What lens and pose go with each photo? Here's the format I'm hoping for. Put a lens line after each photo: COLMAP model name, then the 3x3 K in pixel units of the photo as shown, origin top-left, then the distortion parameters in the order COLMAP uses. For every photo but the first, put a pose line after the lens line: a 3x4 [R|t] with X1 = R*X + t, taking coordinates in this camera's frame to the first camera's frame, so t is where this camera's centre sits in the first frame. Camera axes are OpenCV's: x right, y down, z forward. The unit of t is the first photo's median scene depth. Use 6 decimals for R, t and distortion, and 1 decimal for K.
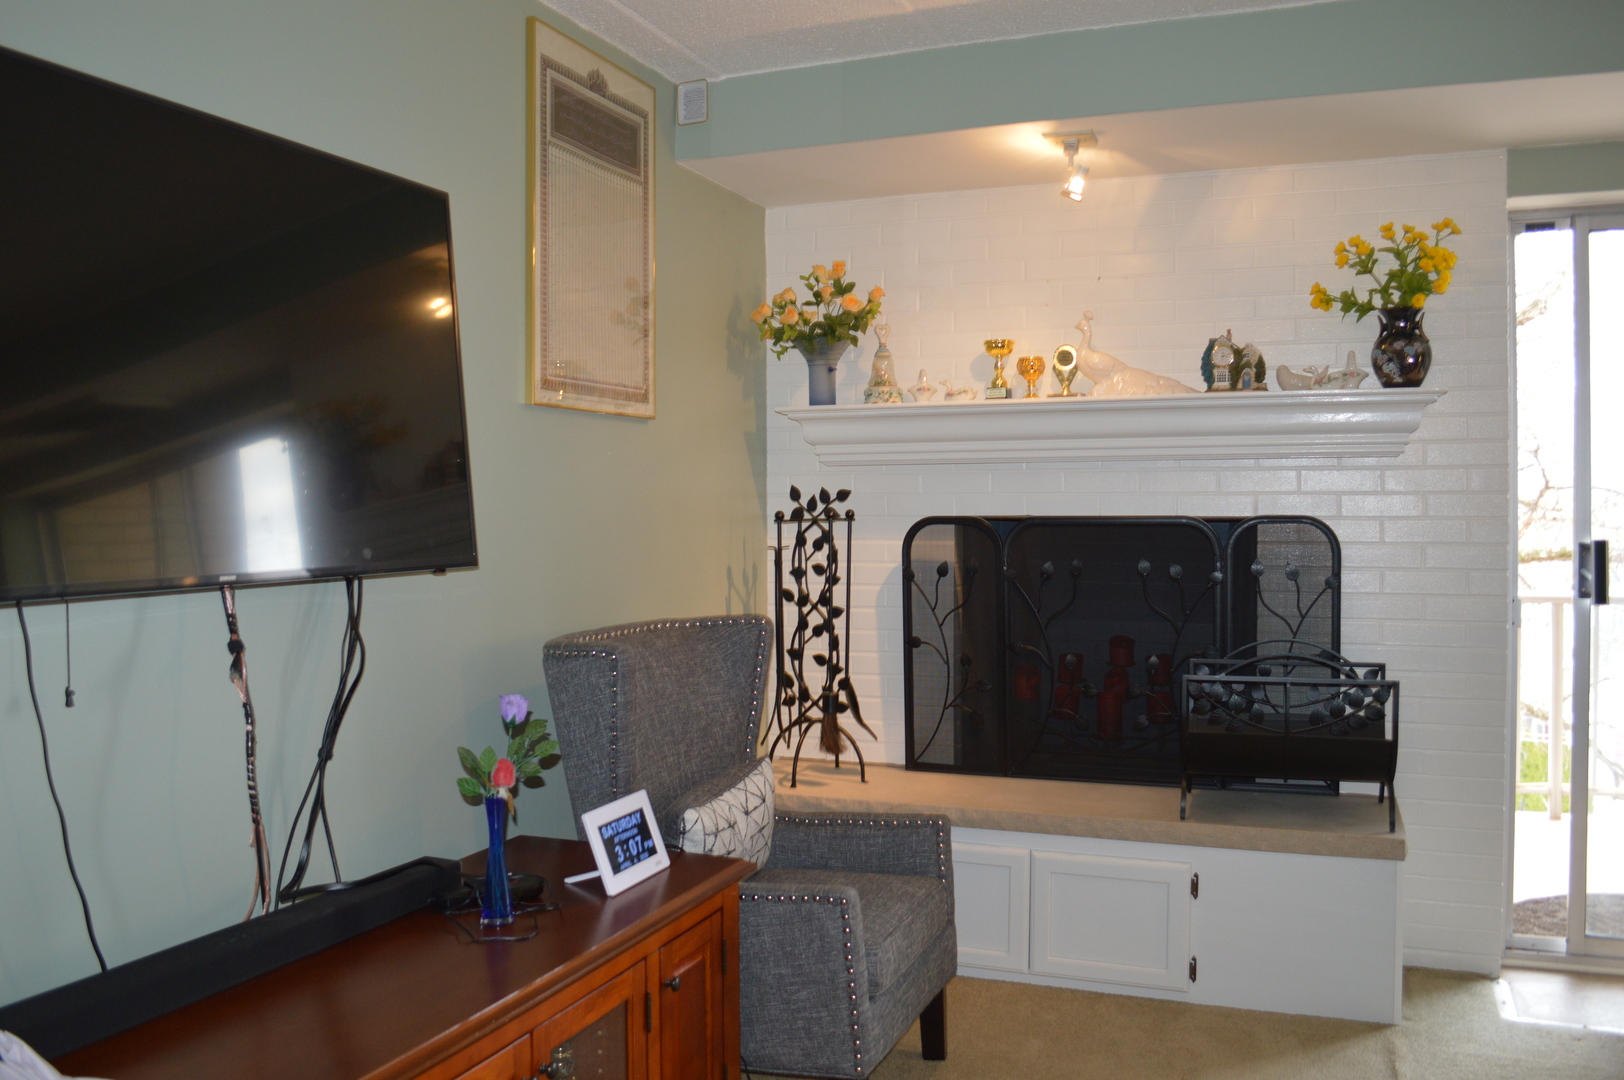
lens RADIAL K [[1331.7, 0, 816.1], [0, 1331.7, 518.8], [0, 0, 1]] dist [-0.085682, -0.075784]
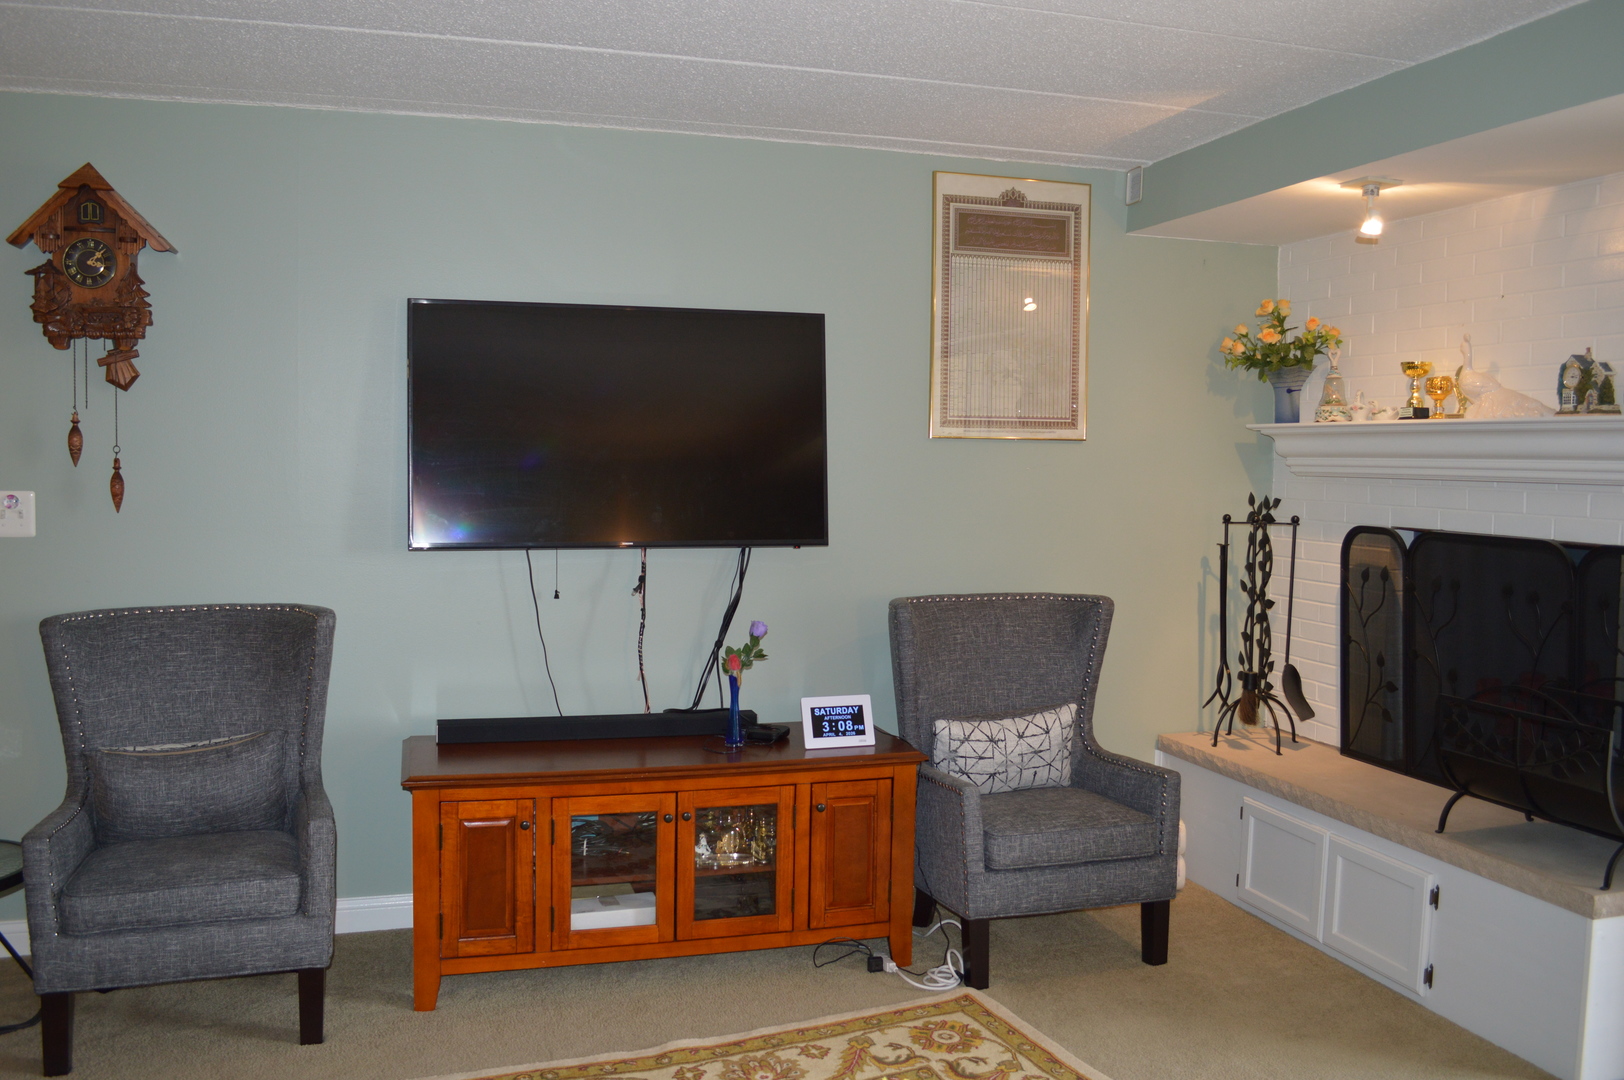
lens RADIAL K [[1331.7, 0, 816.1], [0, 1331.7, 518.8], [0, 0, 1]] dist [-0.085682, -0.075784]
pose [[0.609978, 0.051058, -0.790772, 0.764343], [-0.023740, 0.998652, 0.046168, -0.053145], [0.792063, -0.009389, 0.610367, -0.006129]]
